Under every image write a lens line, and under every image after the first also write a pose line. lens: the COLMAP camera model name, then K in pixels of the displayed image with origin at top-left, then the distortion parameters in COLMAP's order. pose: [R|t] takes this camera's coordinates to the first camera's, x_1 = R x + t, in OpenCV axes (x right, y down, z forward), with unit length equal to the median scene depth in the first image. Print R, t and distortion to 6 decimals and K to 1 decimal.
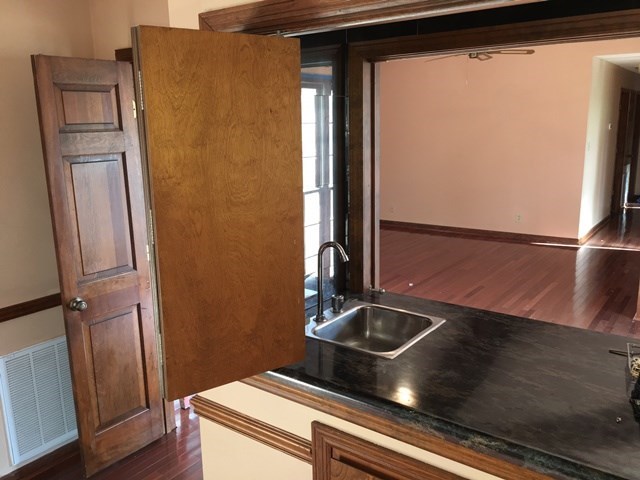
lens RADIAL K [[541.5, 0, 319.2], [0, 541.5, 236.5], [0, 0, 1]] dist [0.079943, -0.109317]
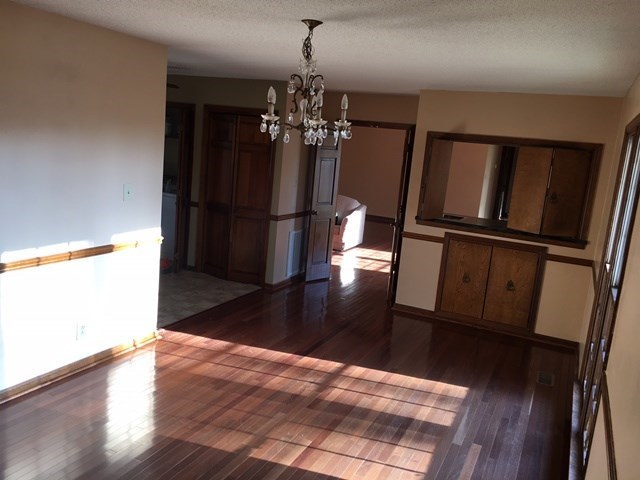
lens RADIAL K [[541.5, 0, 319.2], [0, 541.5, 236.5], [0, 0, 1]] dist [0.079943, -0.109317]
pose [[0.970121, 0.077694, 0.229847, -1.000158], [-0.072680, 0.996898, -0.030214, 0.299885], [-0.231482, 0.012606, 0.972758, -1.478069]]
